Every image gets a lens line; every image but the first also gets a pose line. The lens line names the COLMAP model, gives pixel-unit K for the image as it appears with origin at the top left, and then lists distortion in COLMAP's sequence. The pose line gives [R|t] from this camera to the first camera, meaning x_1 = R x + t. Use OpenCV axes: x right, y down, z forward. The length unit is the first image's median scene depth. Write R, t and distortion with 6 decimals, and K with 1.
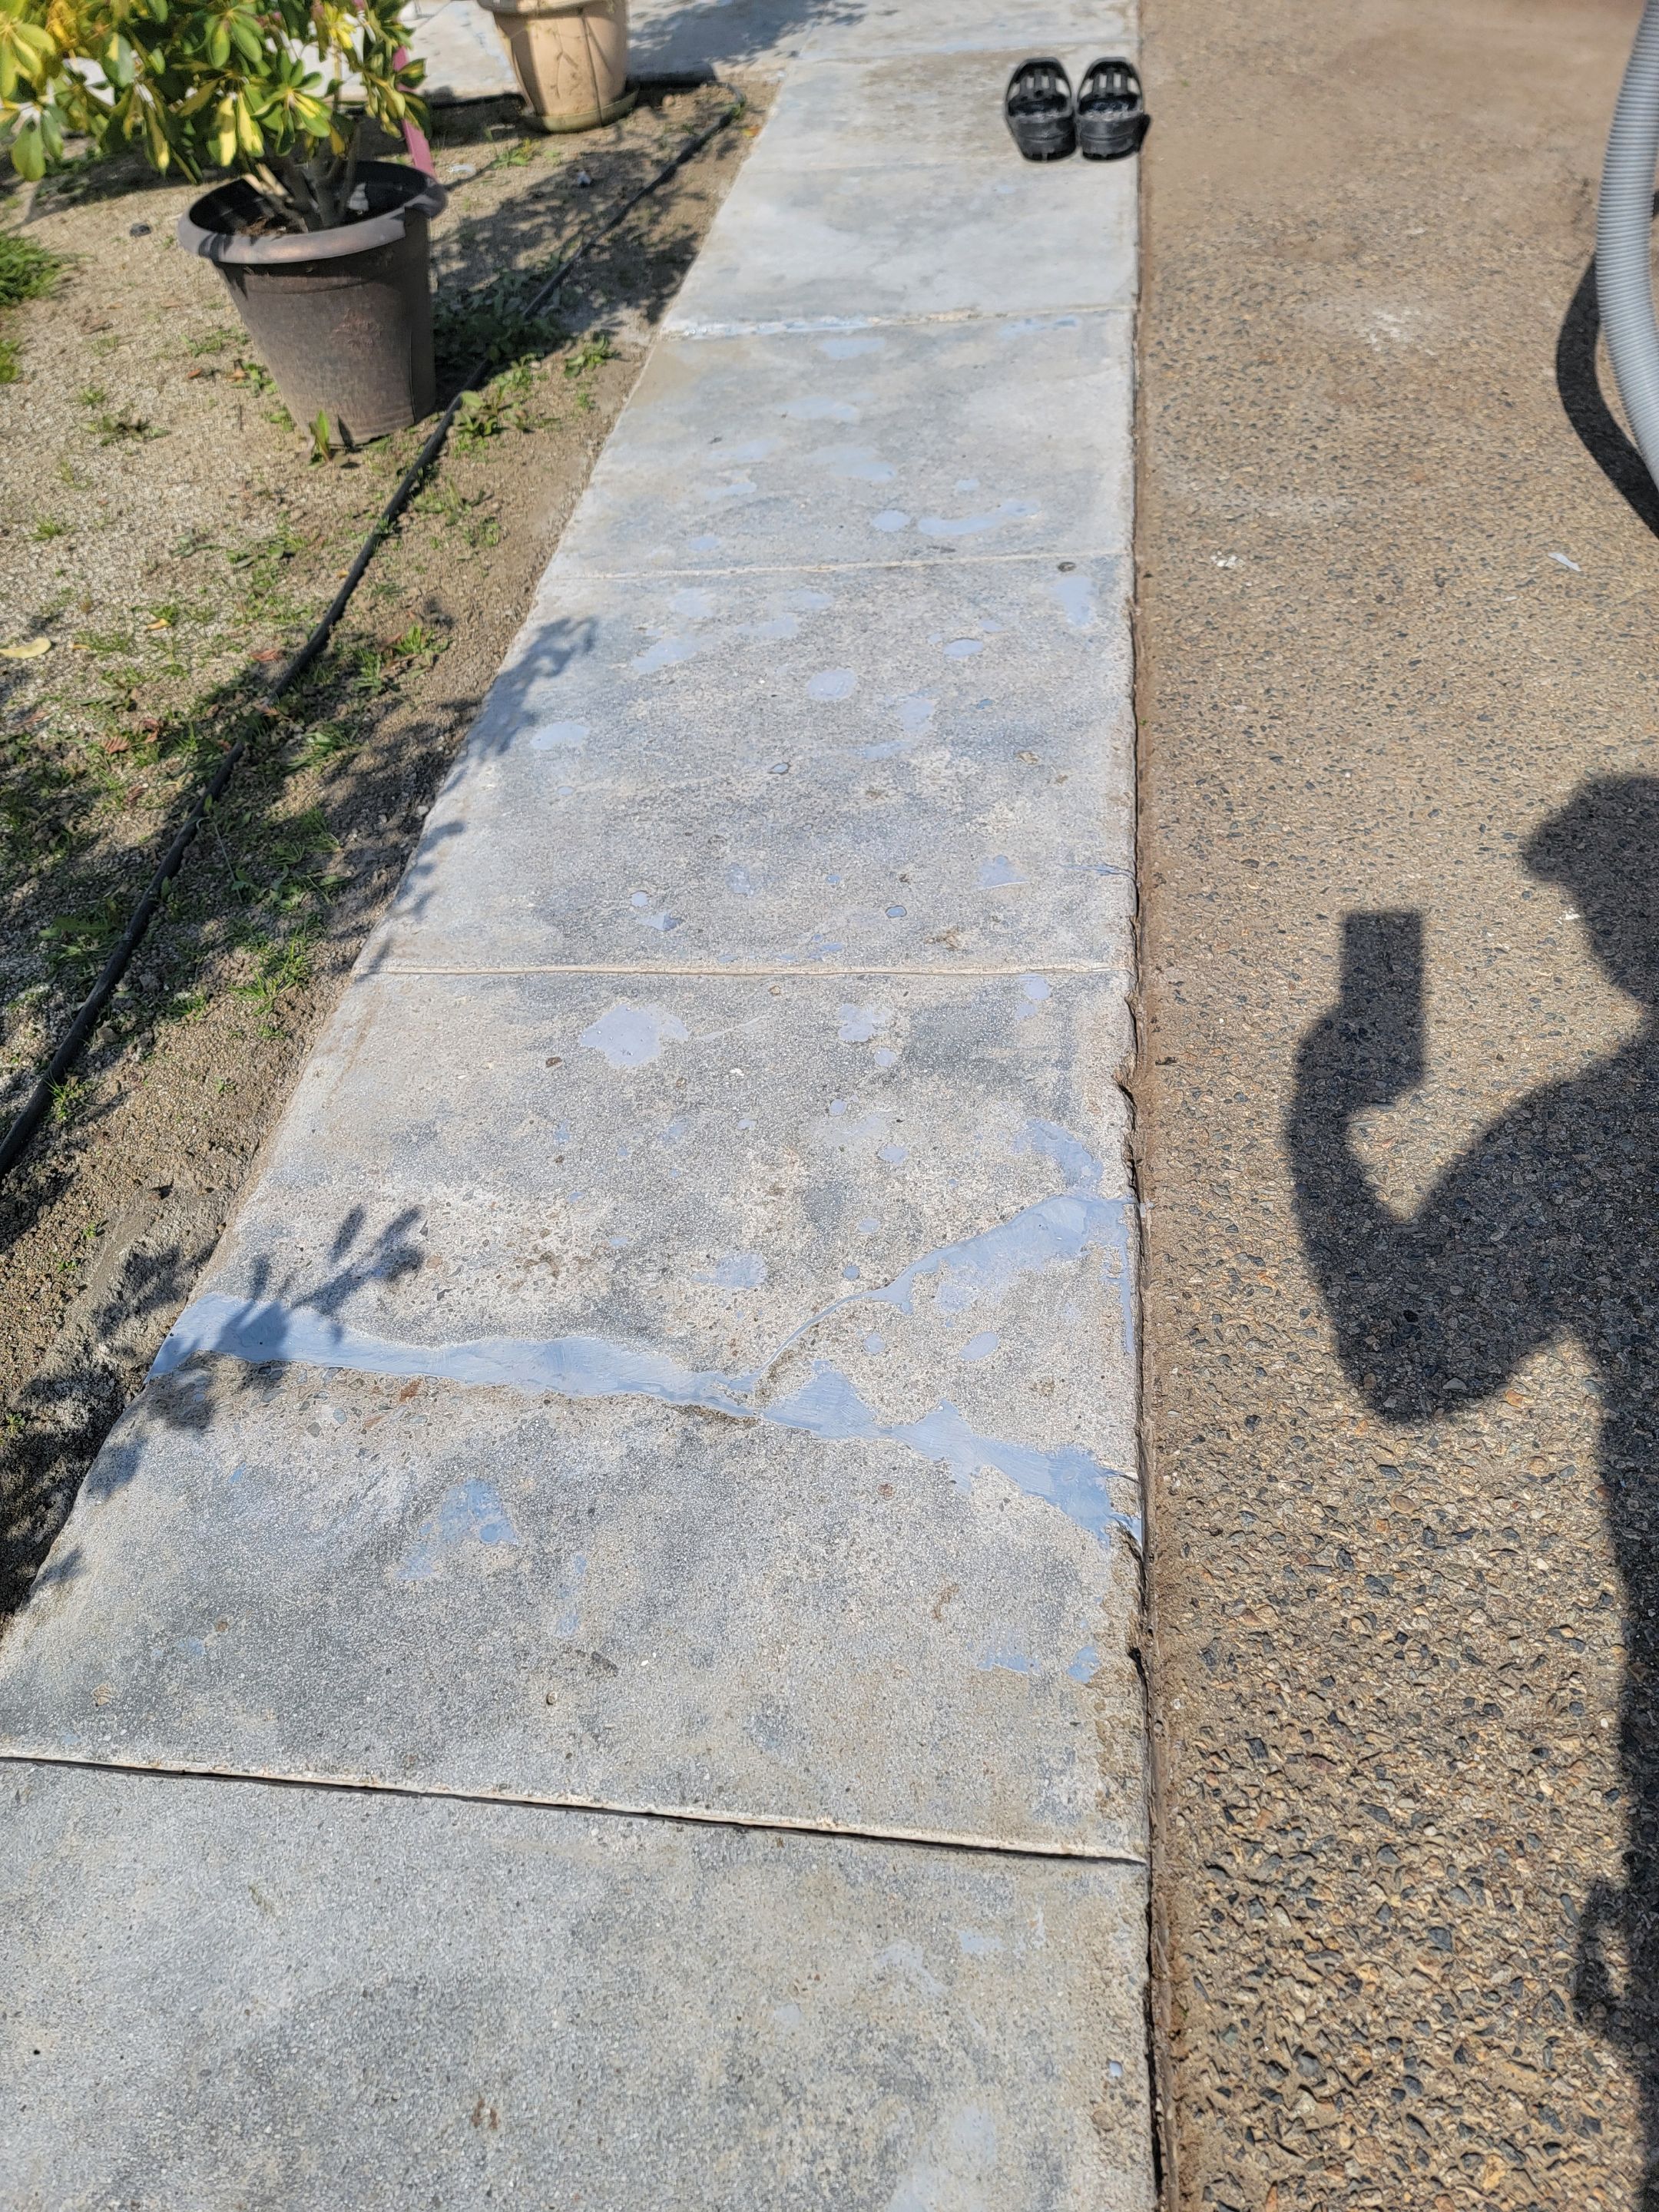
lens RADIAL K [[1501.7, 0, 806.5], [0, 1501.7, 1177.7], [0, 0, 1]] dist [0.082944, -0.084601]
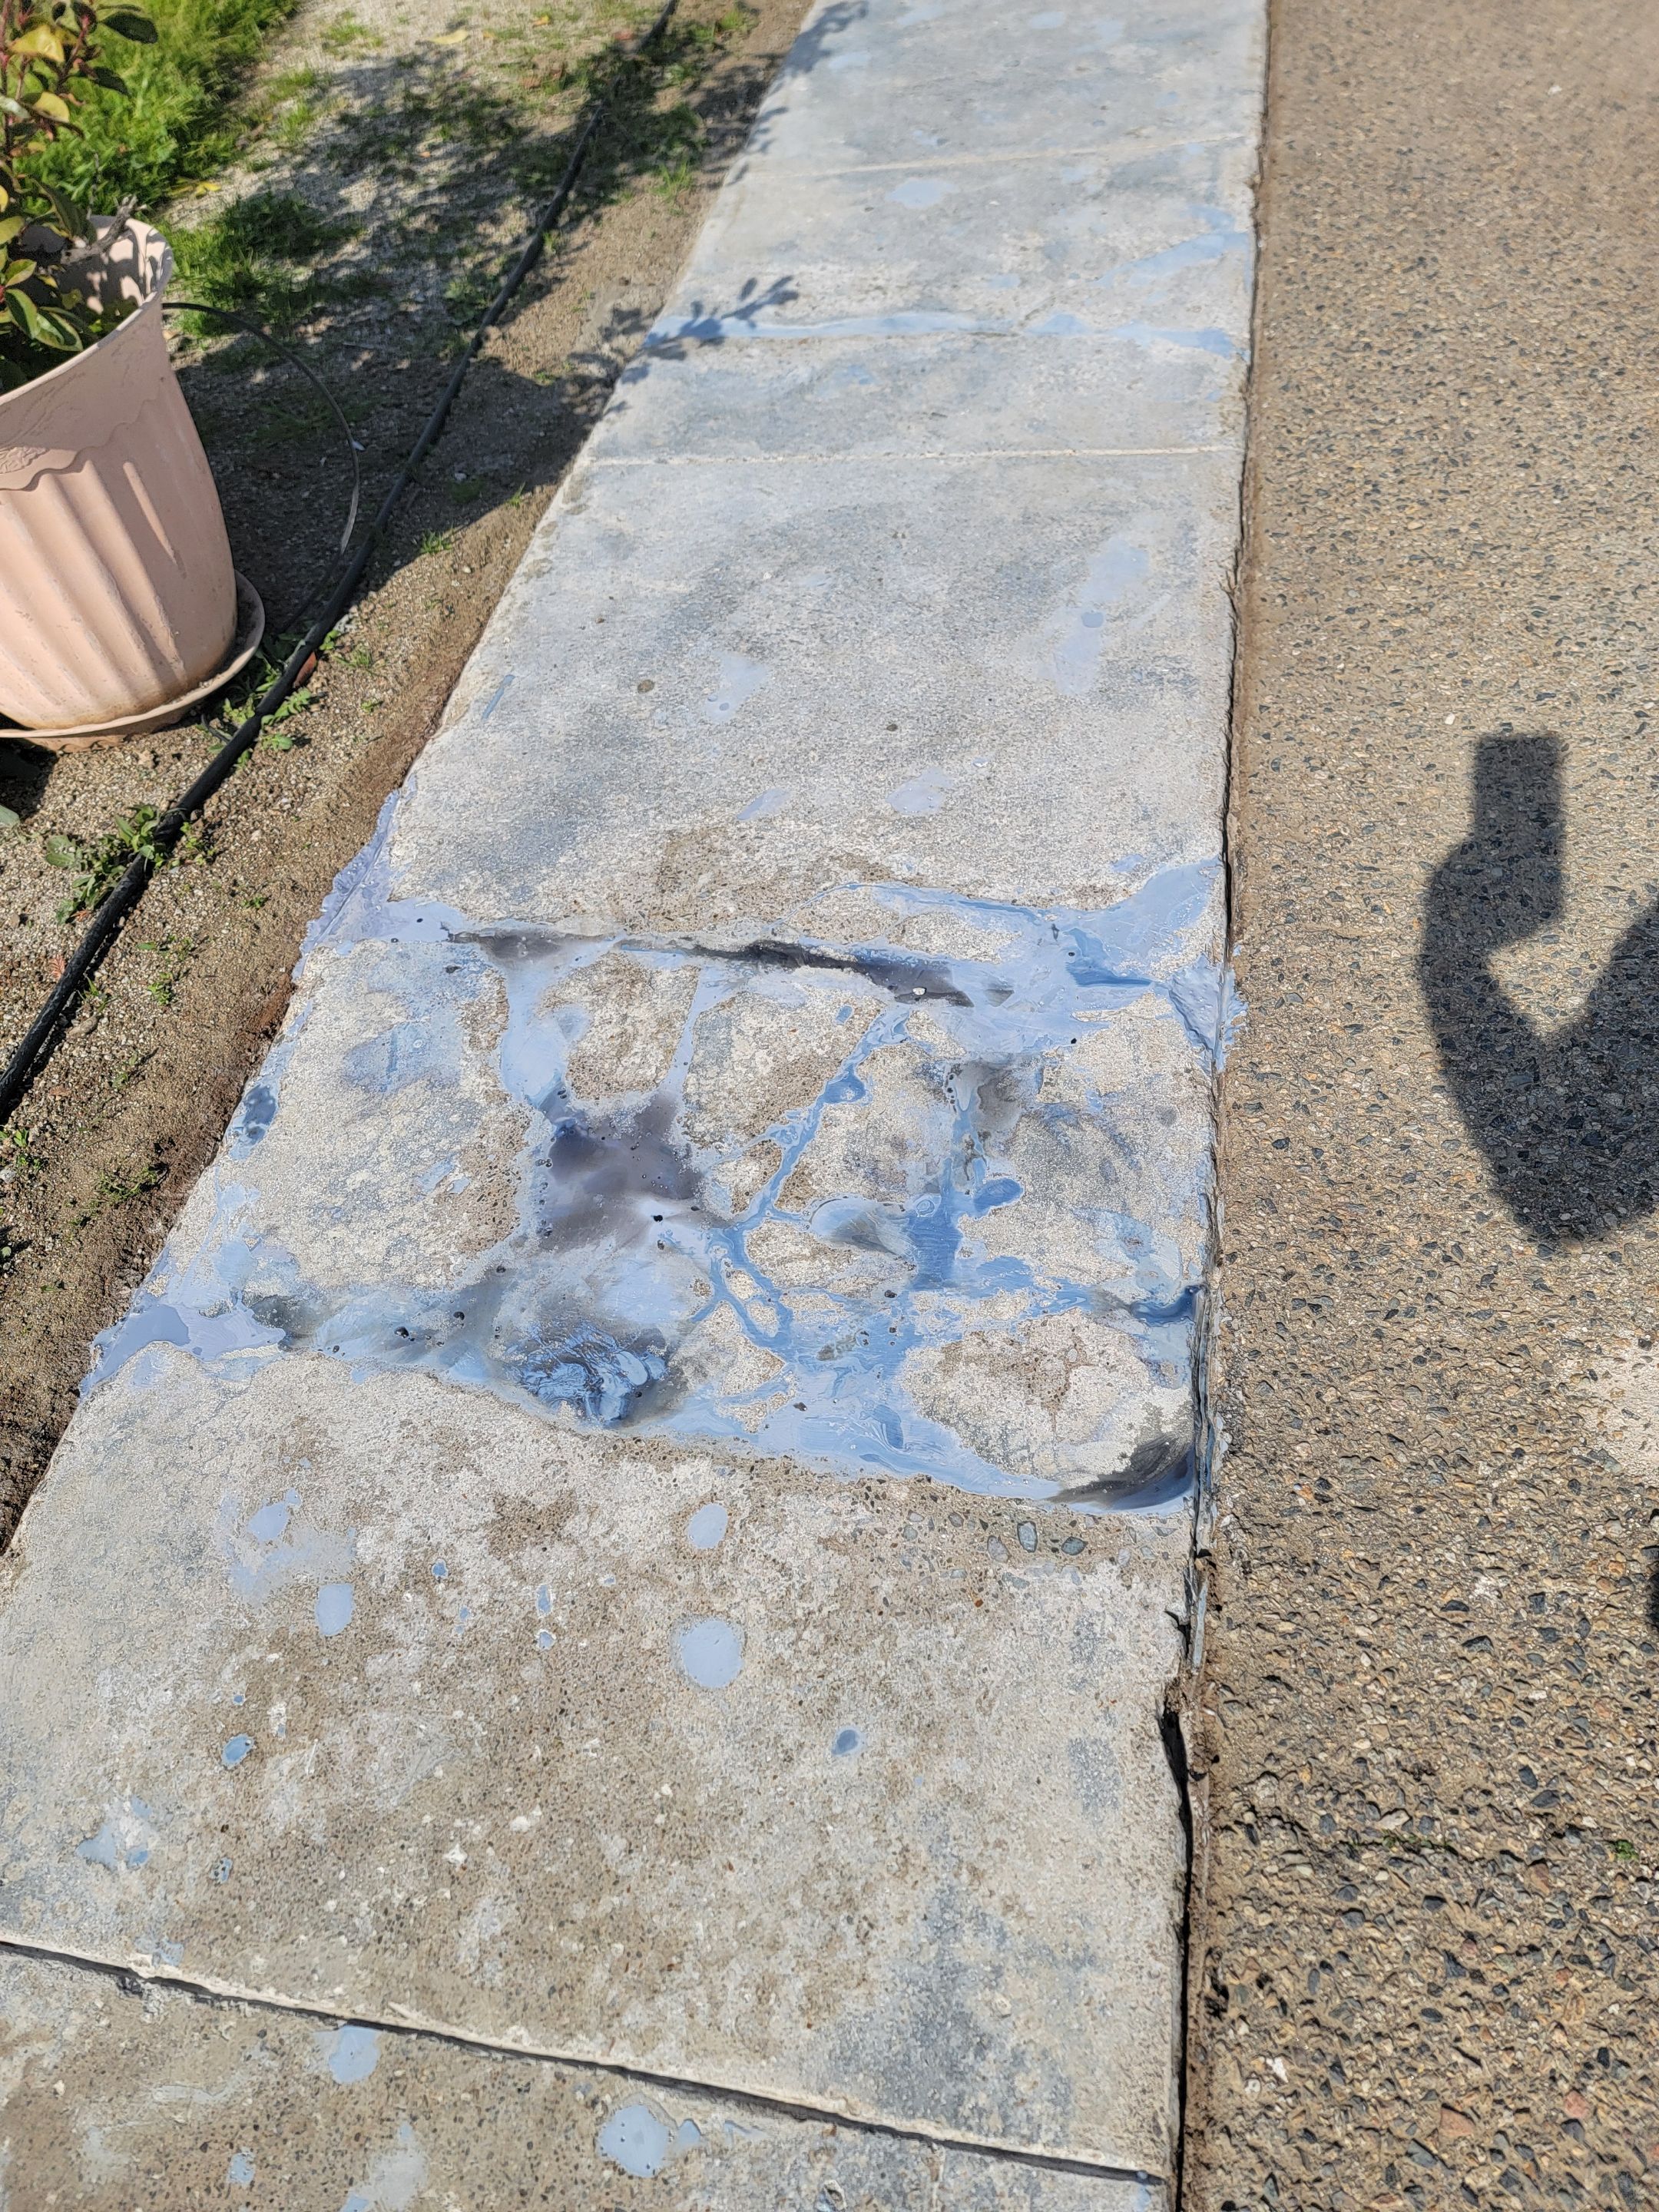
lens RADIAL K [[1500.2, 0, 829.5], [0, 1500.2, 1106.0], [0, 0, 1]] dist [0.085352, -0.083262]
pose [[0.998237, 0.024807, -0.053924, -0.091768], [-0.020611, 0.996817, 0.077009, 0.628069], [0.055663, -0.075762, 0.995571, -0.533767]]
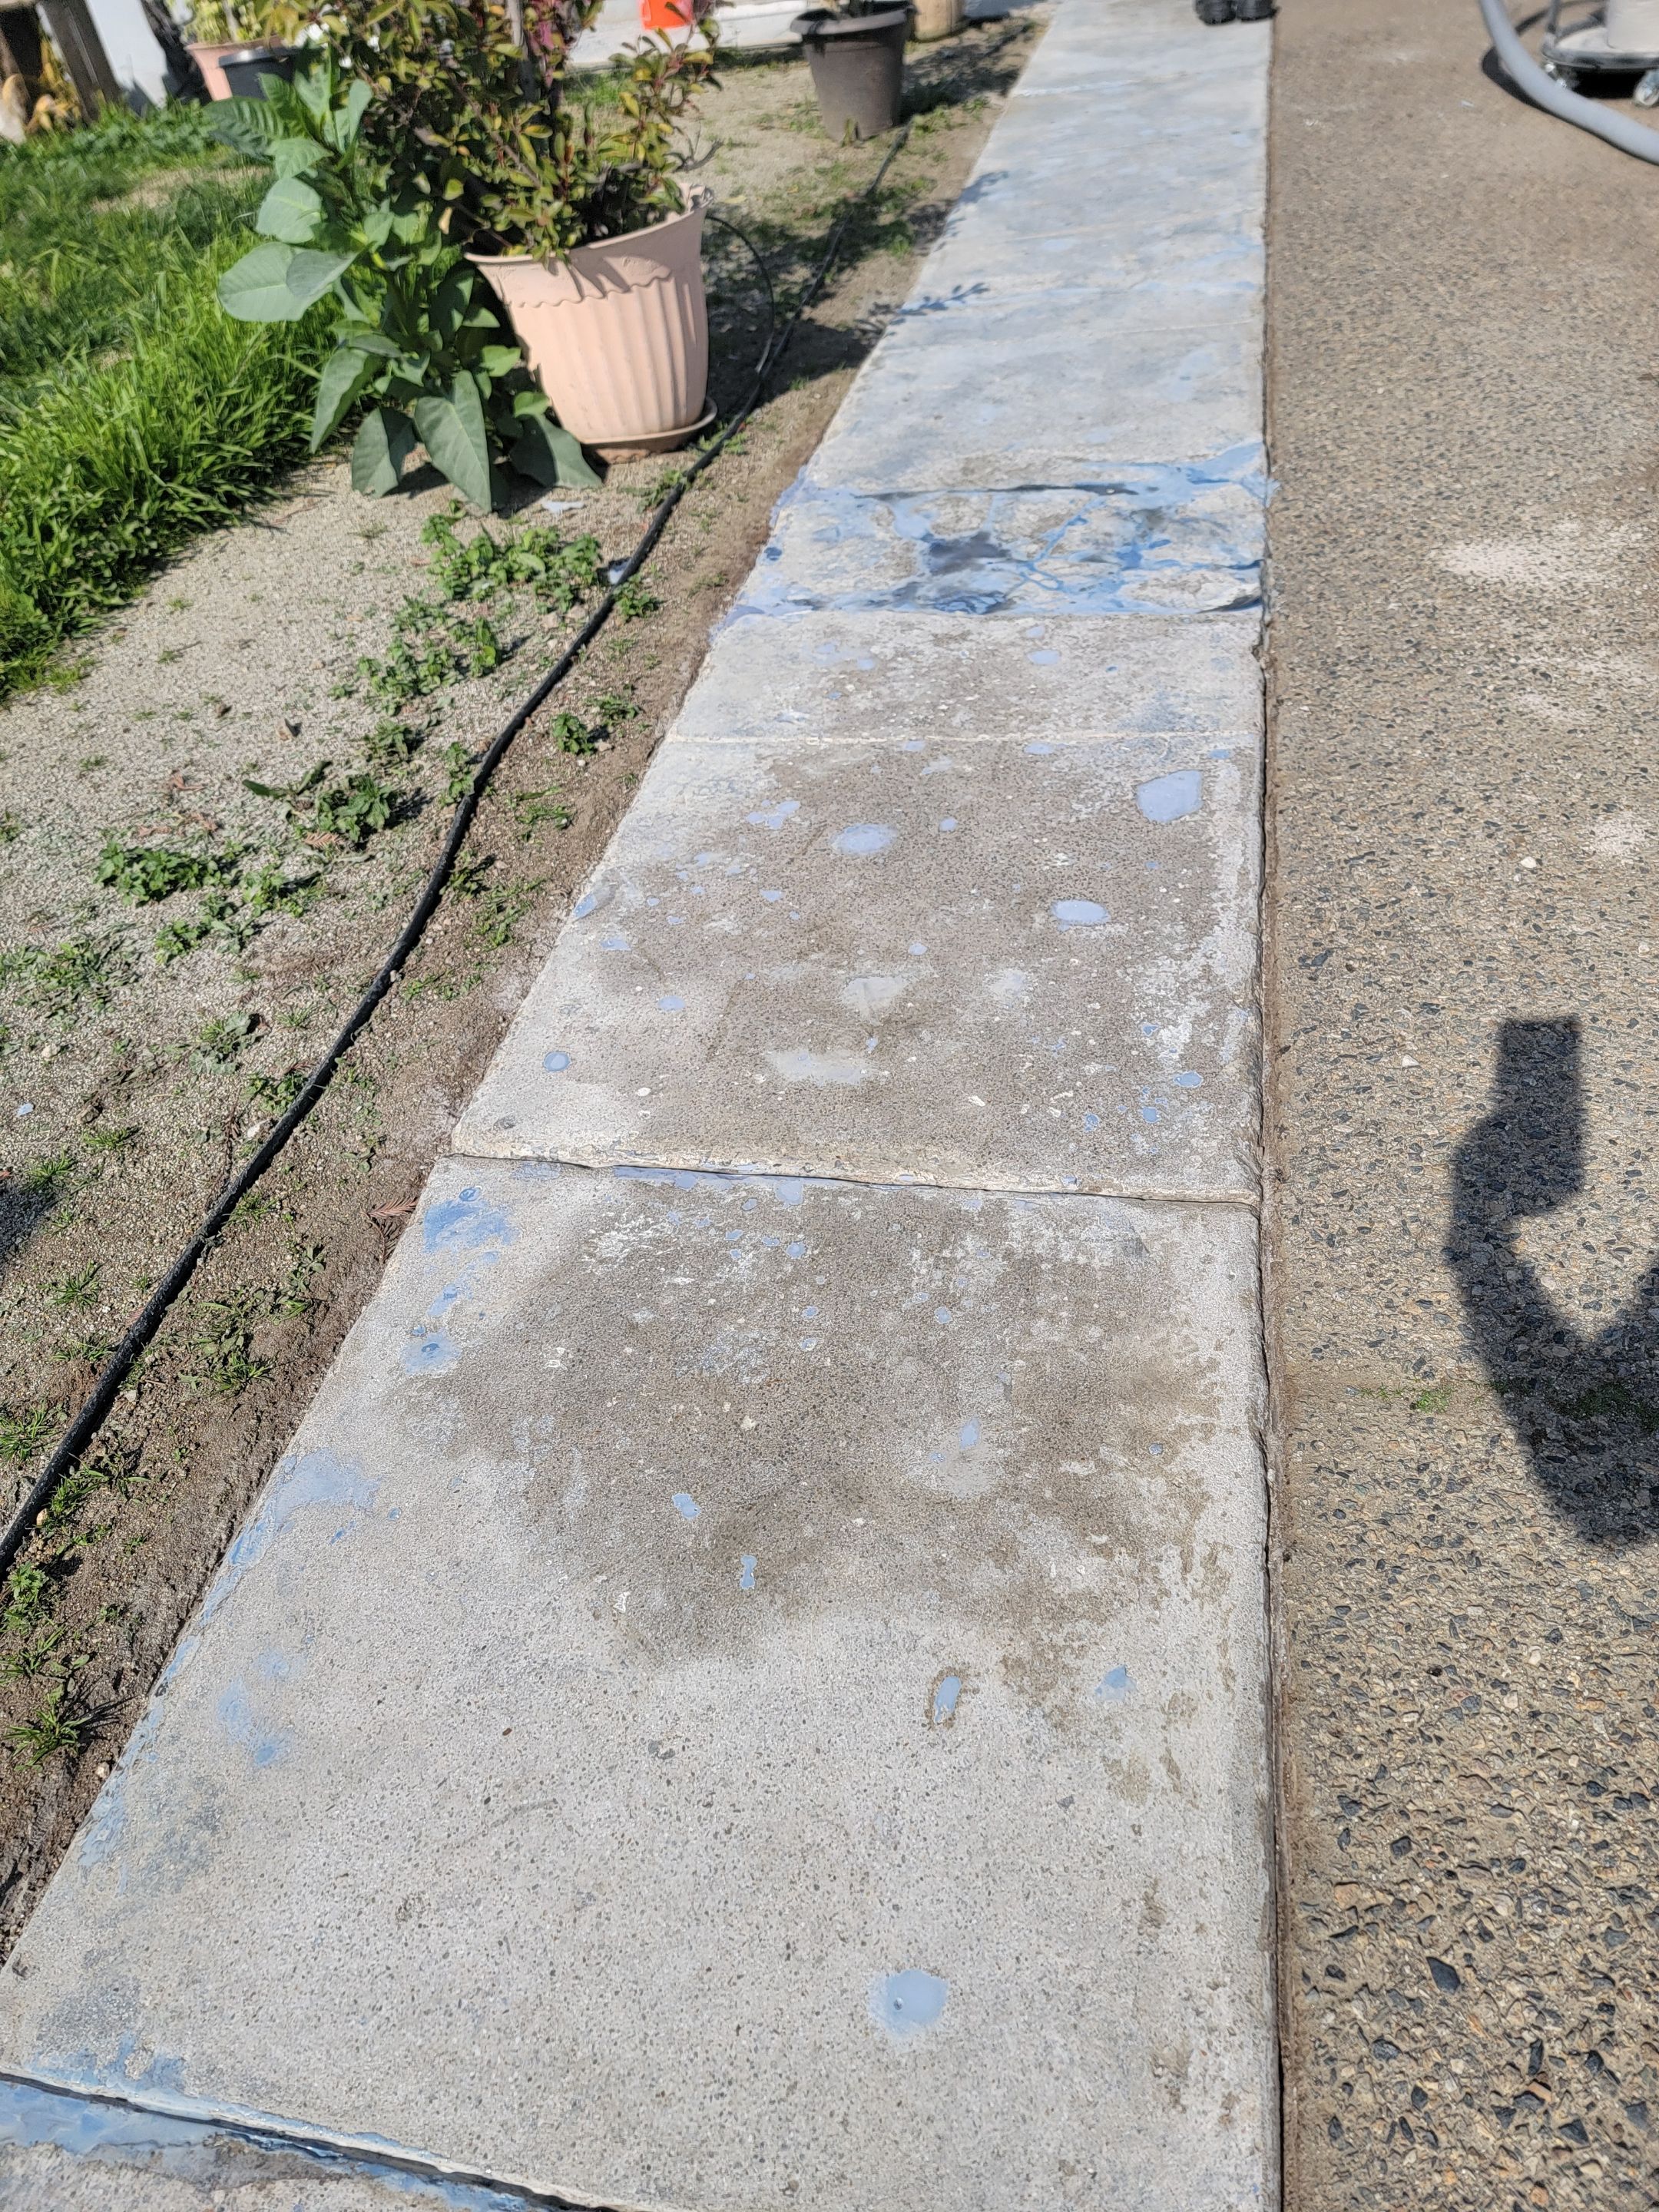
lens RADIAL K [[1500.2, 0, 829.5], [0, 1500.2, 1106.0], [0, 0, 1]] dist [0.085352, -0.083262]
pose [[0.996755, 0.019383, -0.078121, -0.238729], [-0.026604, 0.995359, -0.092481, 1.390016], [0.075966, 0.094259, 0.992645, -1.234444]]
